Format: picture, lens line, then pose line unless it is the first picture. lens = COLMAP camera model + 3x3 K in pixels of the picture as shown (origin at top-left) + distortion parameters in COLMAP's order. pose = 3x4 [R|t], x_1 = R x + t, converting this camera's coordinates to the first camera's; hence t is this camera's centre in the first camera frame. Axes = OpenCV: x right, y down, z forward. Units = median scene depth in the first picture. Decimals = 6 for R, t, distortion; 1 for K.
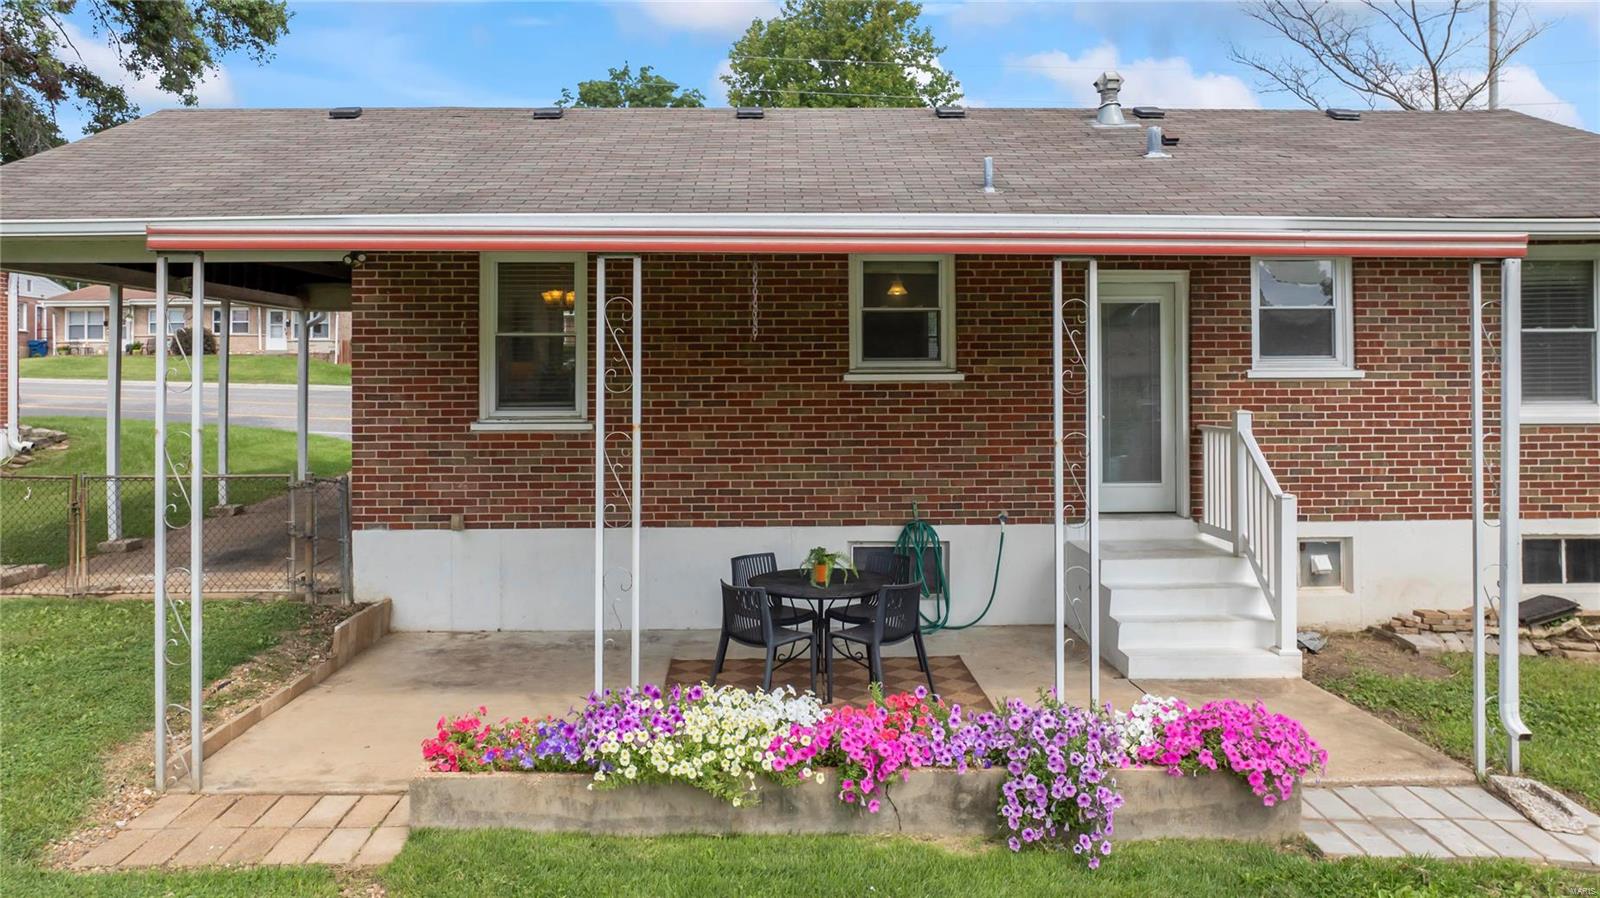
lens RADIAL K [[1146.9, 0, 795.3], [0, 1146.9, 364.2], [0, 0, 1]] dist [-0.034222, 0.032381]
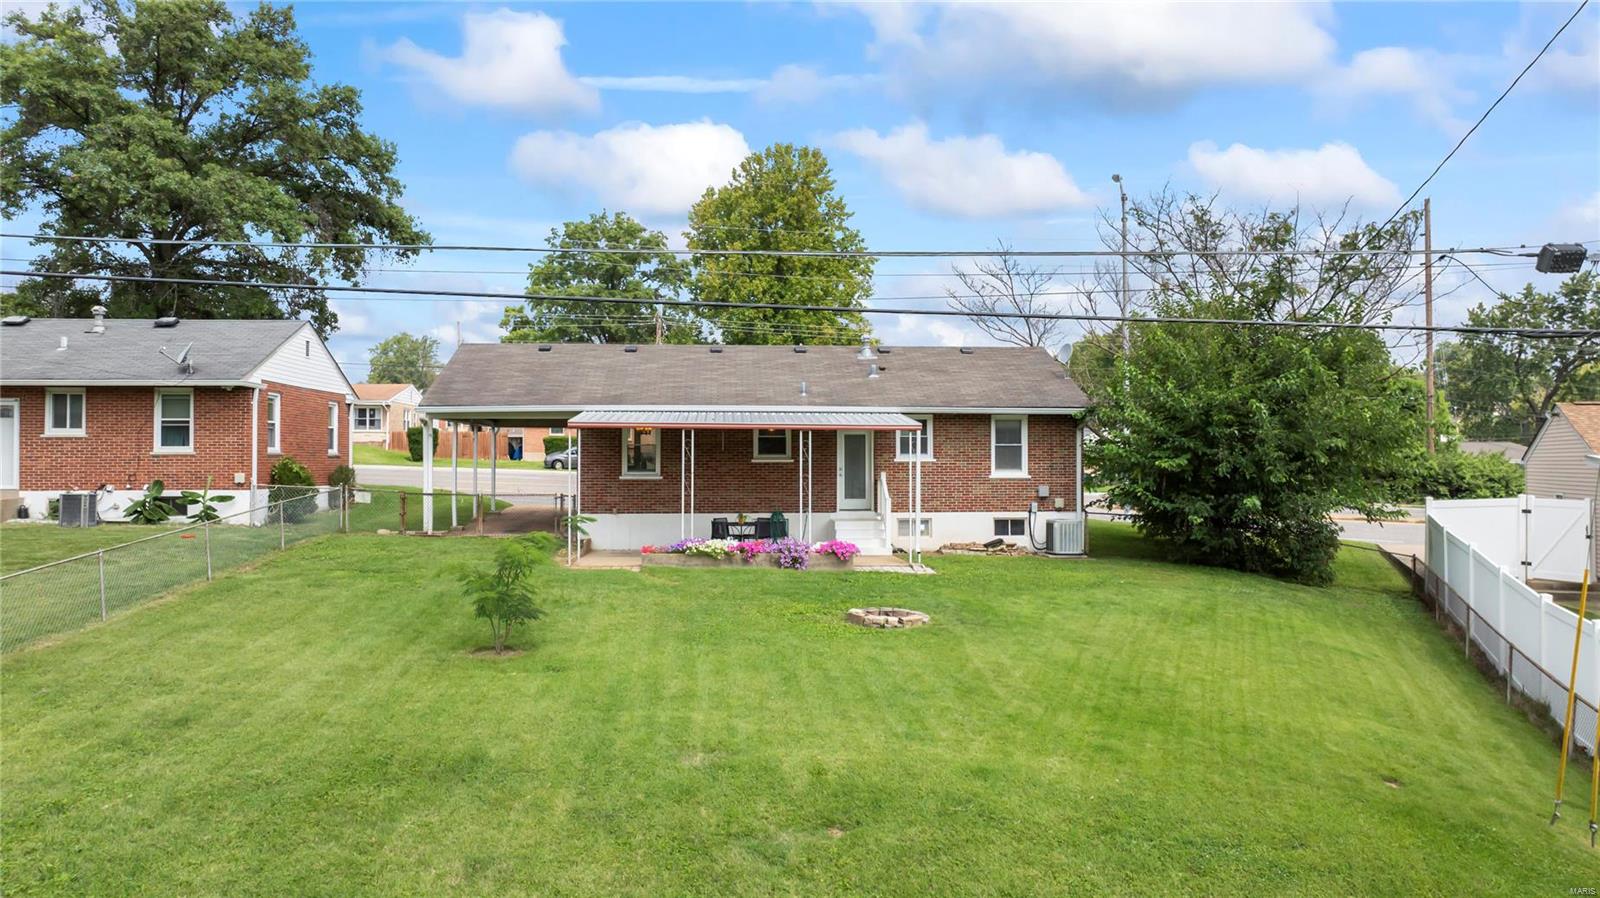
lens RADIAL K [[1128.5, 0, 800.0], [0, 1128.5, 449.0], [0, 0, 1]] dist [0.000702, -0.040259]
pose [[0.998603, 0.004833, 0.052612, 0.015100], [-0.004799, 0.999988, -0.000783, -0.015482], [-0.052615, 0.000529, 0.998615, -1.761385]]
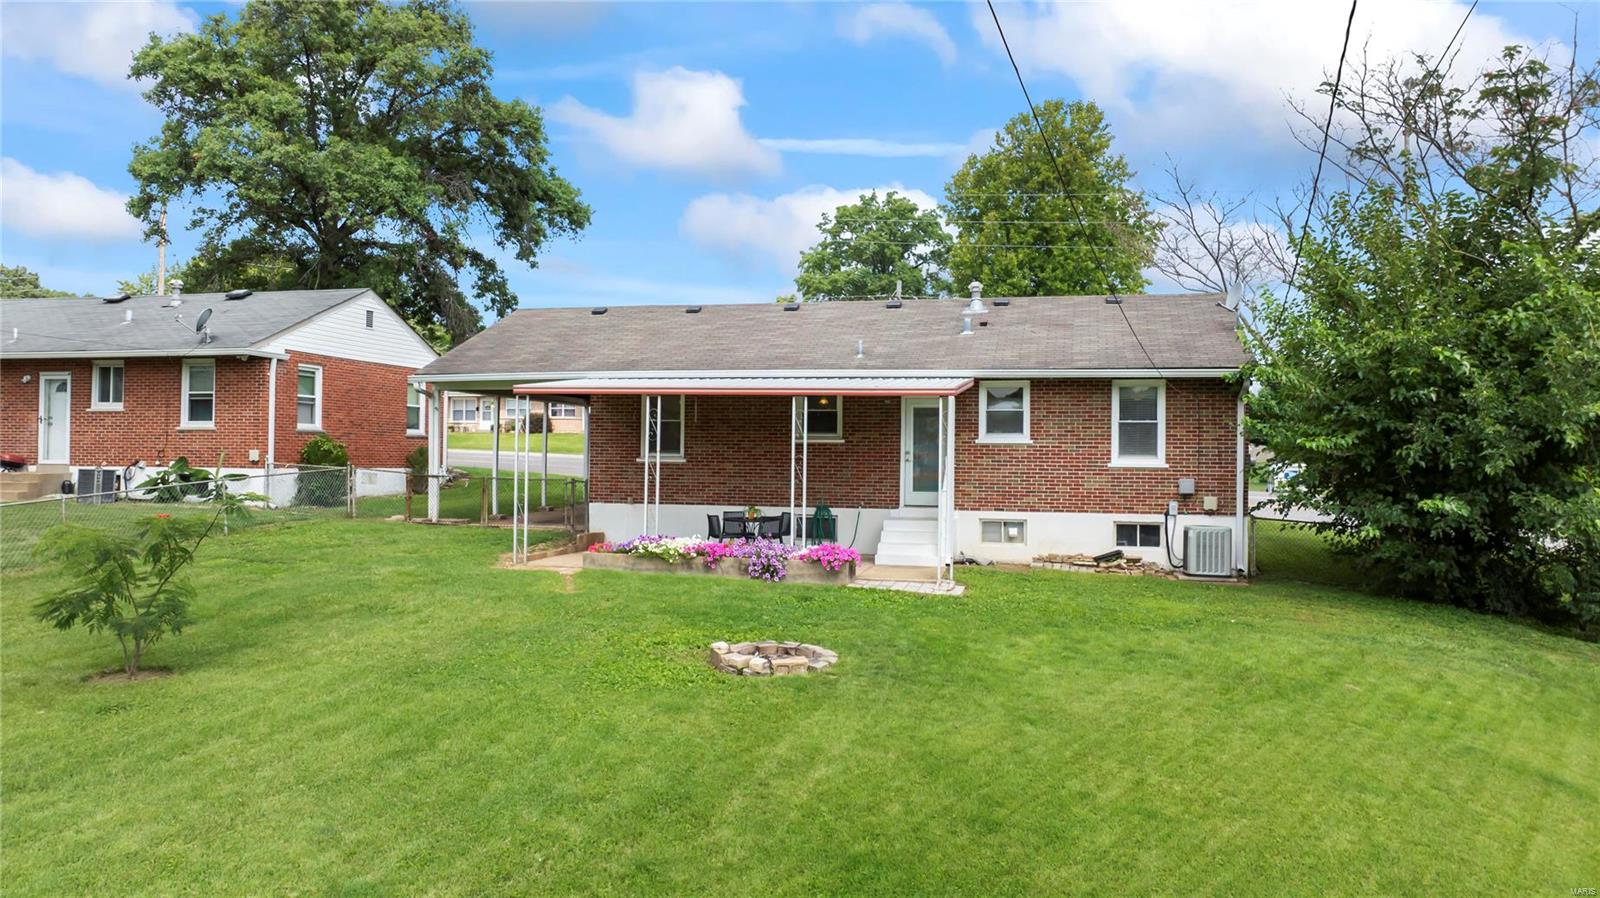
lens RADIAL K [[1140.4, 0, 800.0], [0, 1140.4, 449.0], [0, 0, 1]] dist [-0.020035, -0.005393]
pose [[0.965938, 0.013077, -0.258444, 0.622525], [-0.013142, 0.999913, 0.001479, 0.023920], [0.258441, 0.001968, 0.966025, -1.130851]]
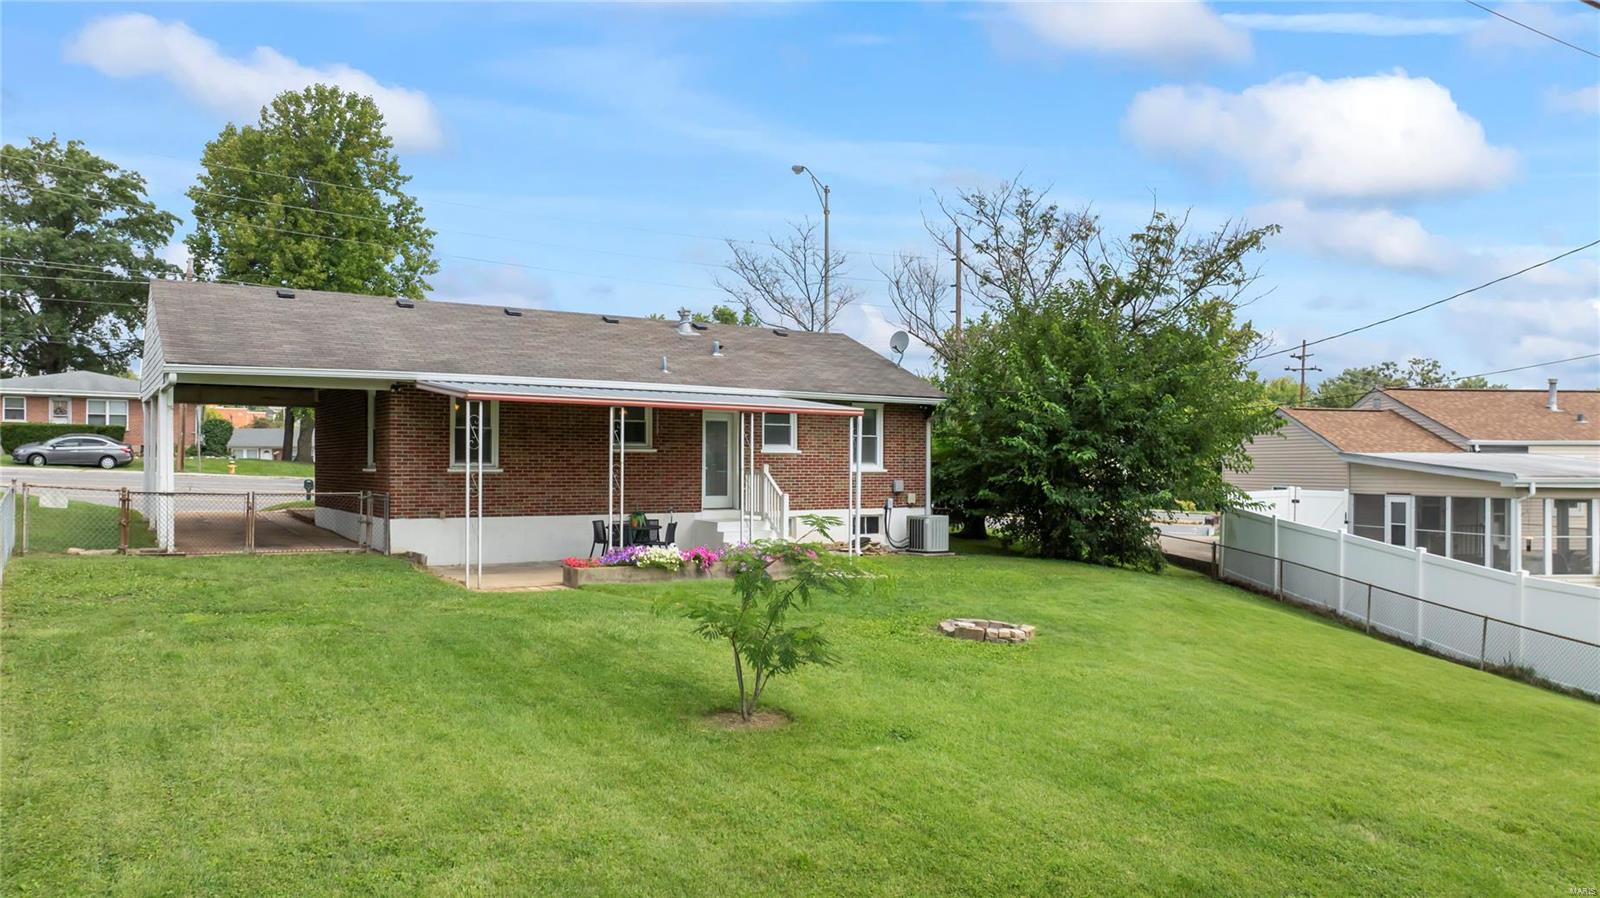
lens RADIAL K [[1140.4, 0, 800.0], [0, 1140.4, 449.0], [0, 0, 1]] dist [-0.020035, -0.005393]
pose [[0.848776, 0.015919, 0.528514, -0.826263], [-0.013724, 0.999873, -0.008076, 0.022569], [-0.528575, -0.000399, 0.848886, -1.125267]]
